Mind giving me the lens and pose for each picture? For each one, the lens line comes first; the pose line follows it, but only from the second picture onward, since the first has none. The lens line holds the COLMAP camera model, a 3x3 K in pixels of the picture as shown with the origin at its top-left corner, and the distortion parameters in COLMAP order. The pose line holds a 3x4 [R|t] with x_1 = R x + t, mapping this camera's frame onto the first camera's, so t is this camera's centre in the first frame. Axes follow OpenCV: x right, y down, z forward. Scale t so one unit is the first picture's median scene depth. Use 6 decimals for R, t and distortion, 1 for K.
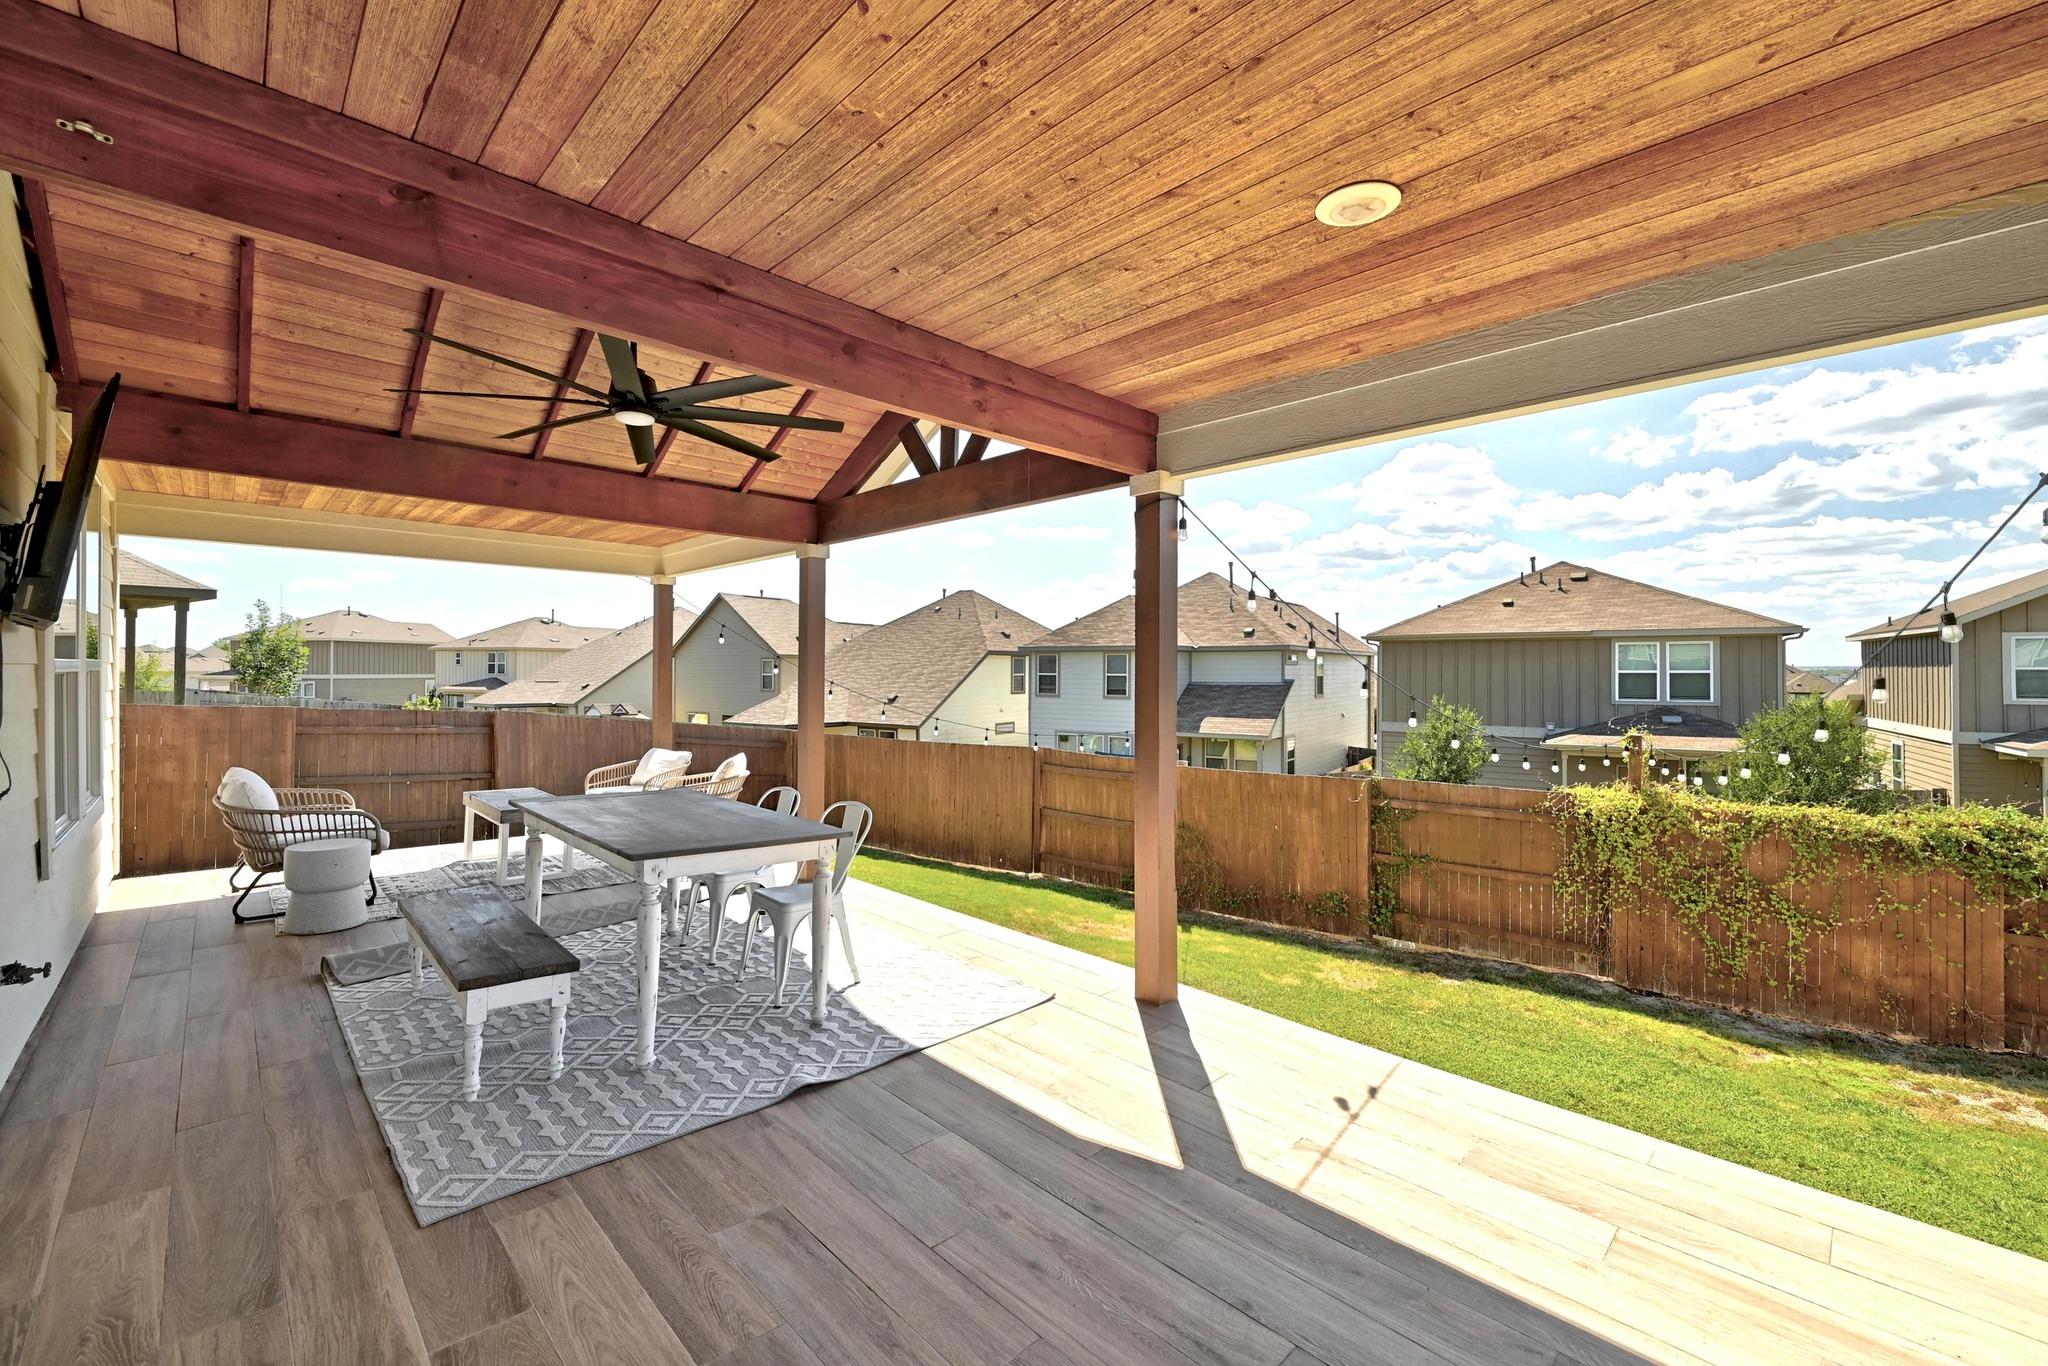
lens RADIAL K [[814.3, 0, 1024.0], [0, 814.3, 683.0], [0, 0, 1]] dist [-0.026524, 0.000747]
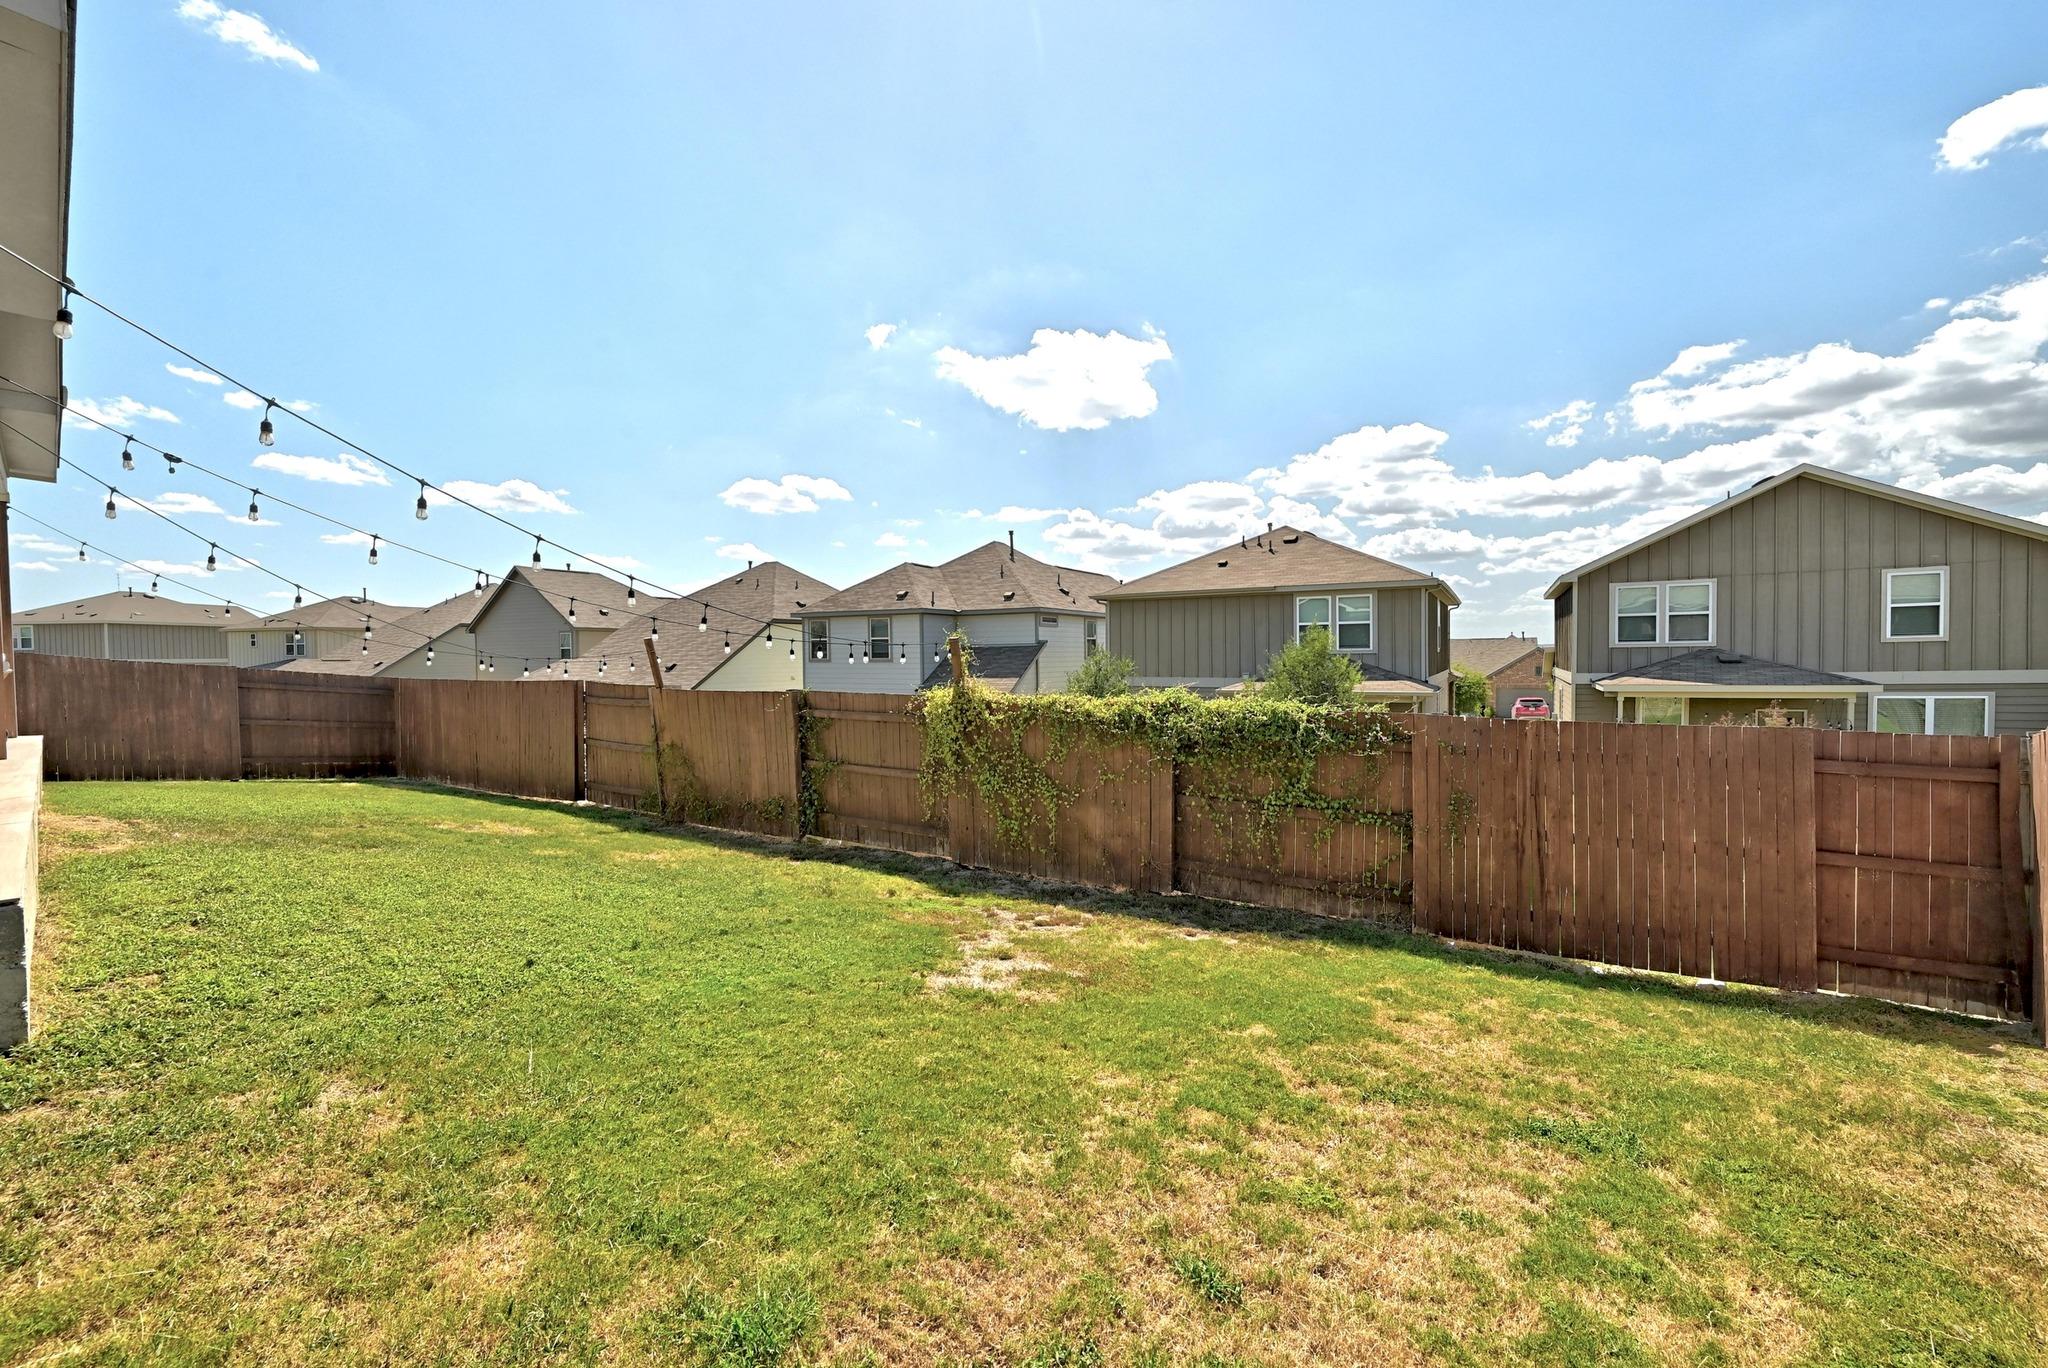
lens RADIAL K [[814.3, 0, 1024.0], [0, 814.3, 684.0], [0, 0, 1]] dist [-0.026524, 0.000747]
pose [[0.994996, -0.016620, 0.098519, 0.280604], [0.014541, 0.999657, 0.021782, 0.039678], [-0.098847, -0.020240, 0.994897, -0.053746]]
